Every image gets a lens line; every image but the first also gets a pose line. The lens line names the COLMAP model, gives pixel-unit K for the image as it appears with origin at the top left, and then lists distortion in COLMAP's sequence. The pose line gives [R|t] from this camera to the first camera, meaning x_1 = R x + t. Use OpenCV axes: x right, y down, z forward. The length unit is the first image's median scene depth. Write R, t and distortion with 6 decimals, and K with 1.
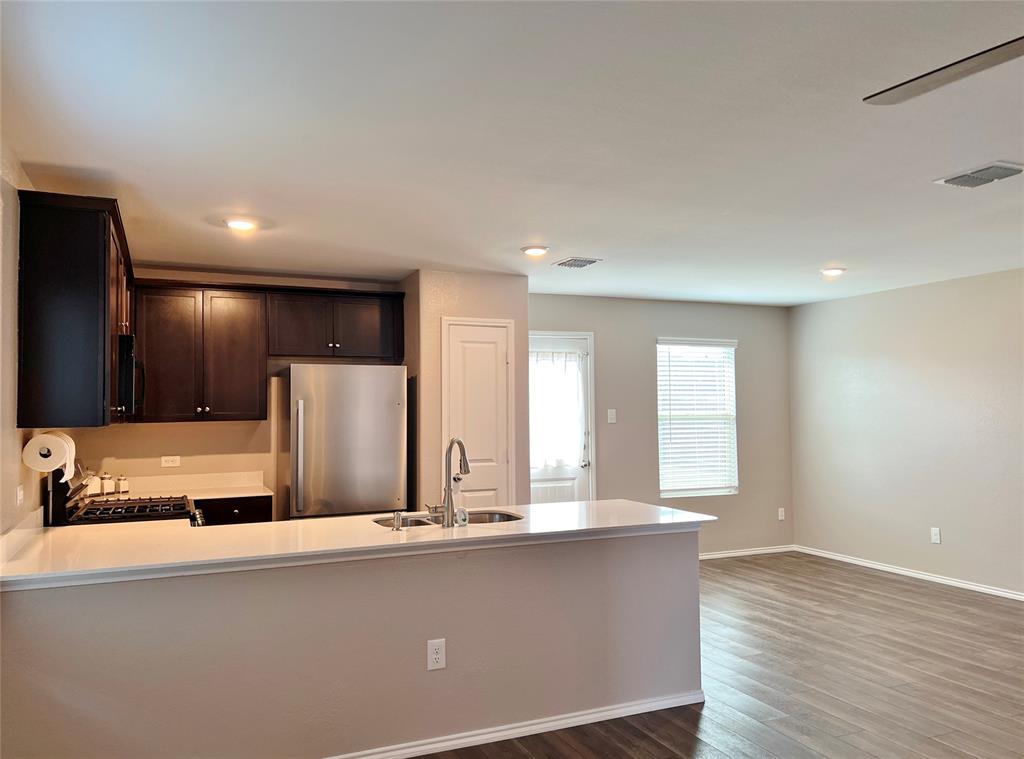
lens RADIAL K [[769.6, 0, 512.0], [0, 769.6, 379.5], [0, 0, 1]] dist [0.003931, -0.005248]
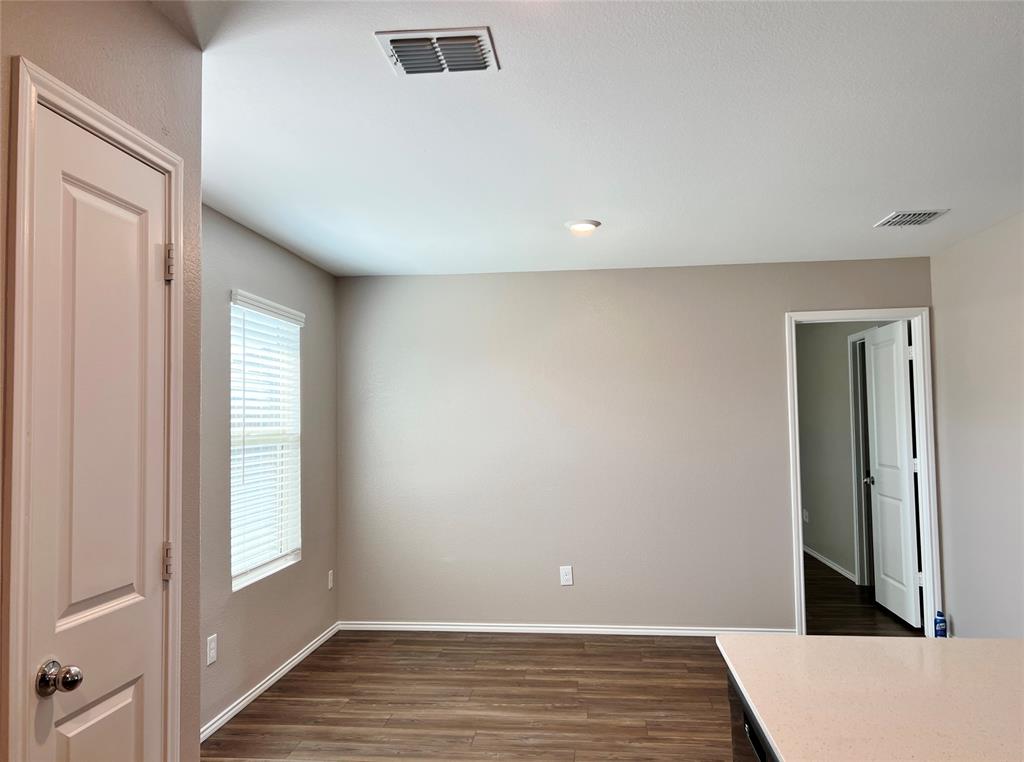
lens RADIAL K [[769.6, 0, 512.0], [0, 769.6, 381.0], [0, 0, 1]] dist [0.003931, -0.005248]
pose [[0.498419, 0.044530, 0.865792, -0.226110], [-0.022626, 0.999008, -0.038356, 0.032156], [-0.866641, -0.000472, 0.498932, 0.732171]]
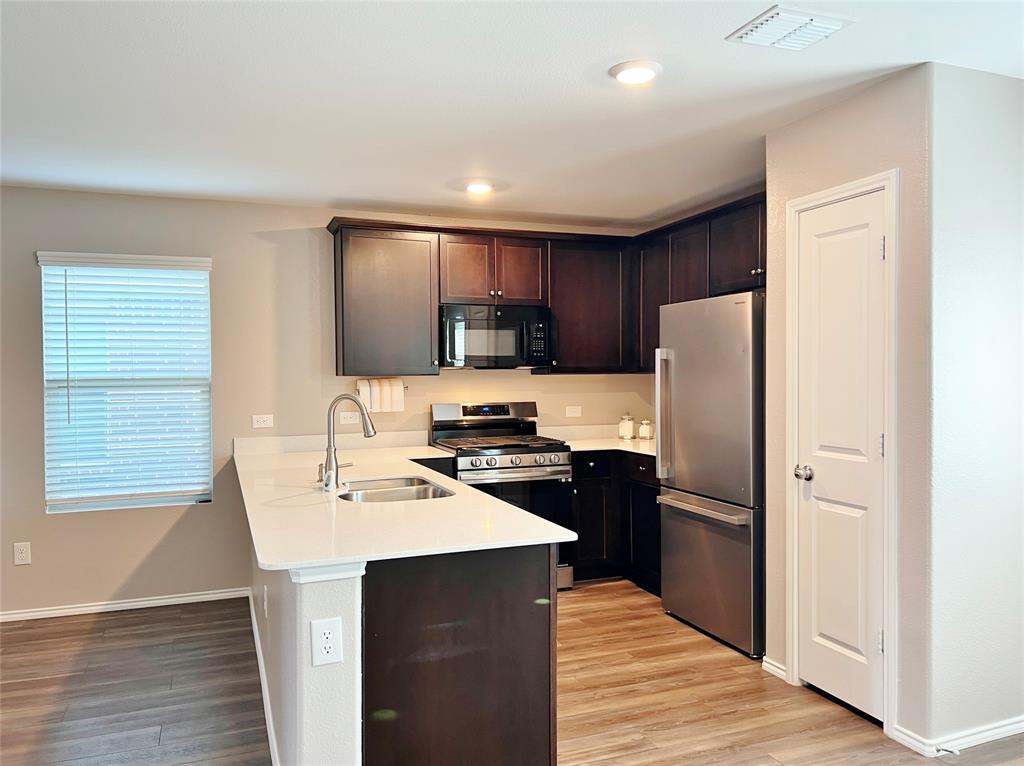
lens RADIAL K [[757.2, 0, 506.9], [0, 757.2, 383.6], [0, 0, 1]] dist [0.002851, -0.000738]
pose [[-0.050449, 0.020325, -0.998520, 0.514690], [0.049508, 0.998615, 0.017826, 0.038426], [0.997499, -0.048535, -0.051385, 0.807684]]
